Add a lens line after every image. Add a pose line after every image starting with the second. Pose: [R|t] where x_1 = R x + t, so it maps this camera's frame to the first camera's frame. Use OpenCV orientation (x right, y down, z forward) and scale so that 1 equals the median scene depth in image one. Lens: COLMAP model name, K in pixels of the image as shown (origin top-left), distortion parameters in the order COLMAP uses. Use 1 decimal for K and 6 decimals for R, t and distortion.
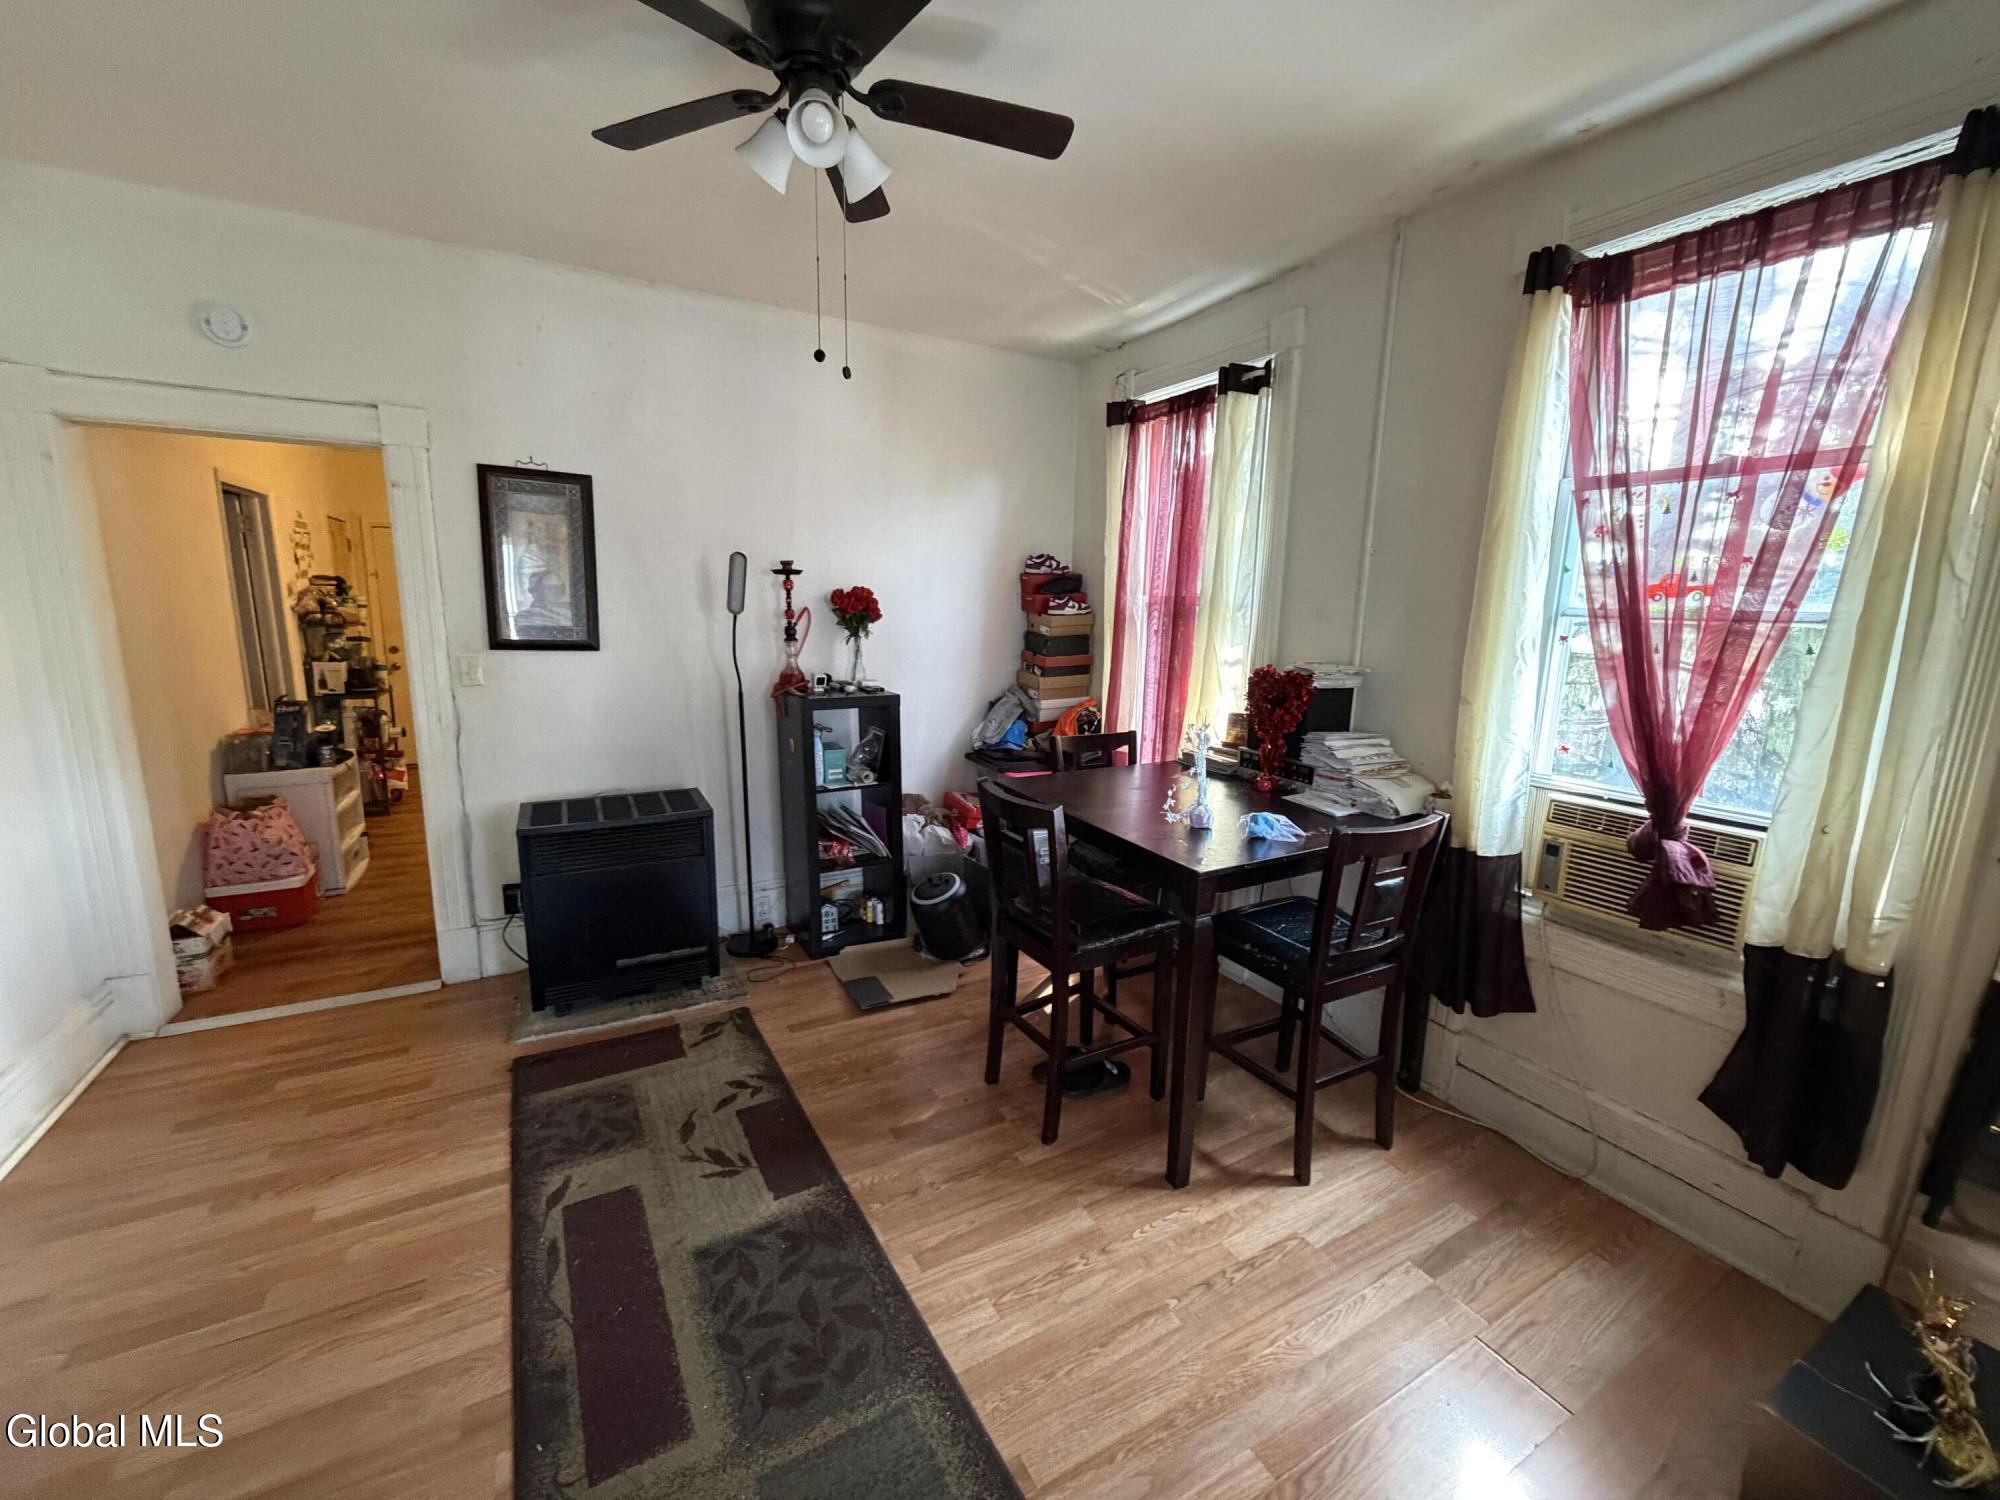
lens RADIAL K [[797.0, 0, 1004.5], [0, 797.0, 745.1], [0, 0, 1]] dist [-0.000681, -0.000319]
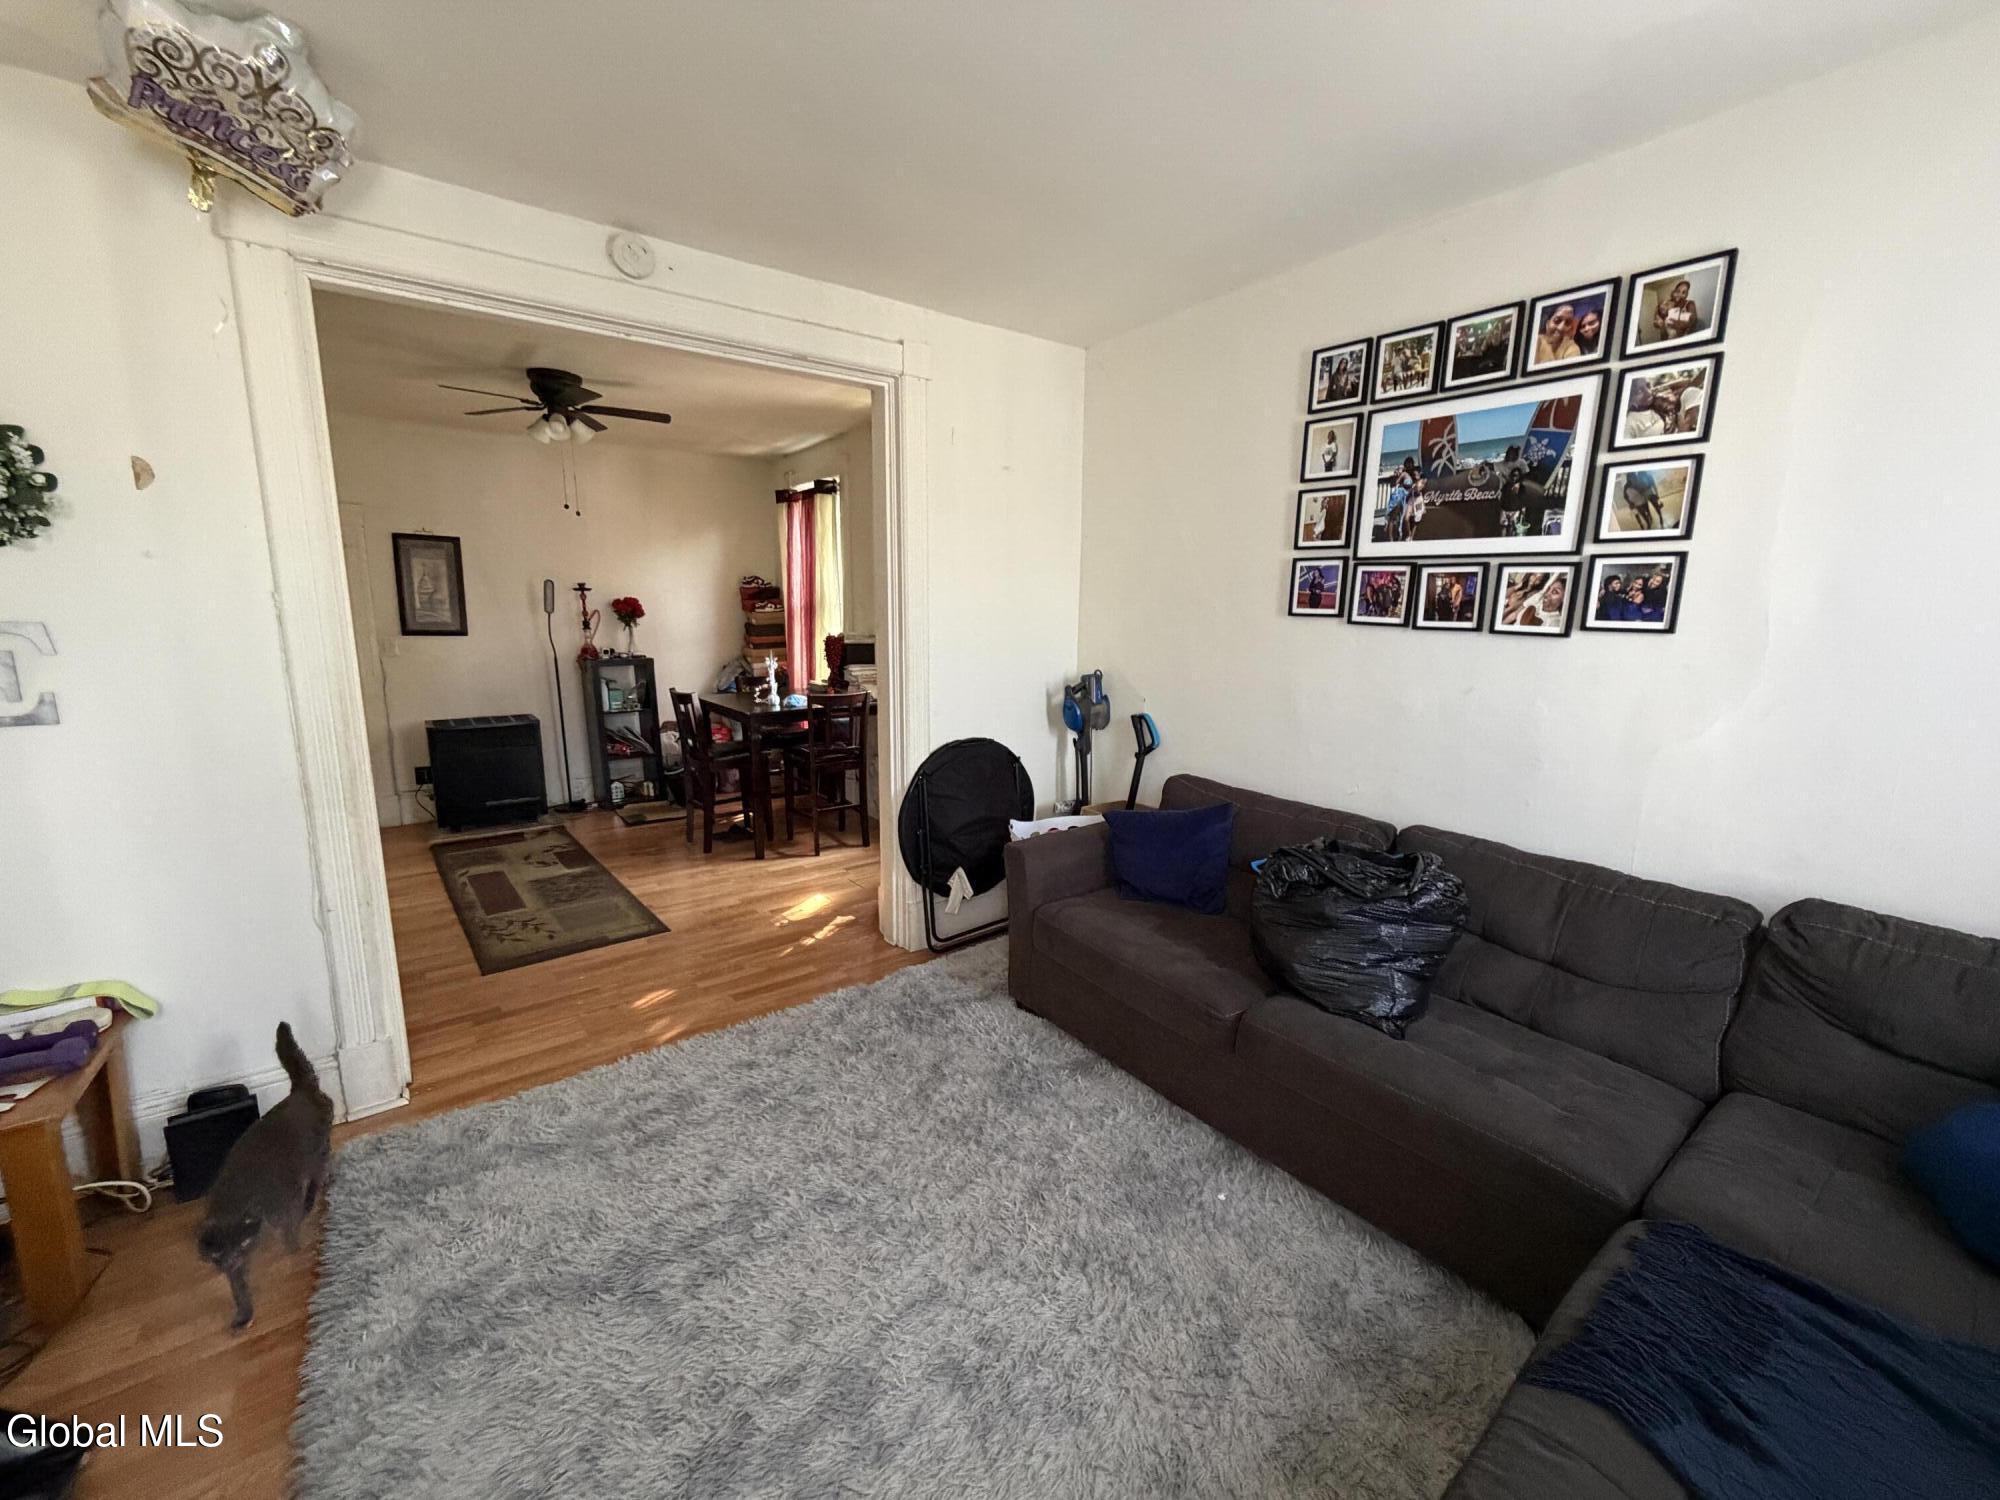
lens RADIAL K [[797.0, 0, 1002.5], [0, 797.0, 745.6], [0, 0, 1]] dist [-0.000681, -0.000319]
pose [[0.989191, -0.040419, 0.140952, 0.389020], [0.041212, 0.999147, -0.002710, 0.172082], [-0.140722, 0.008490, 0.990013, -0.878636]]
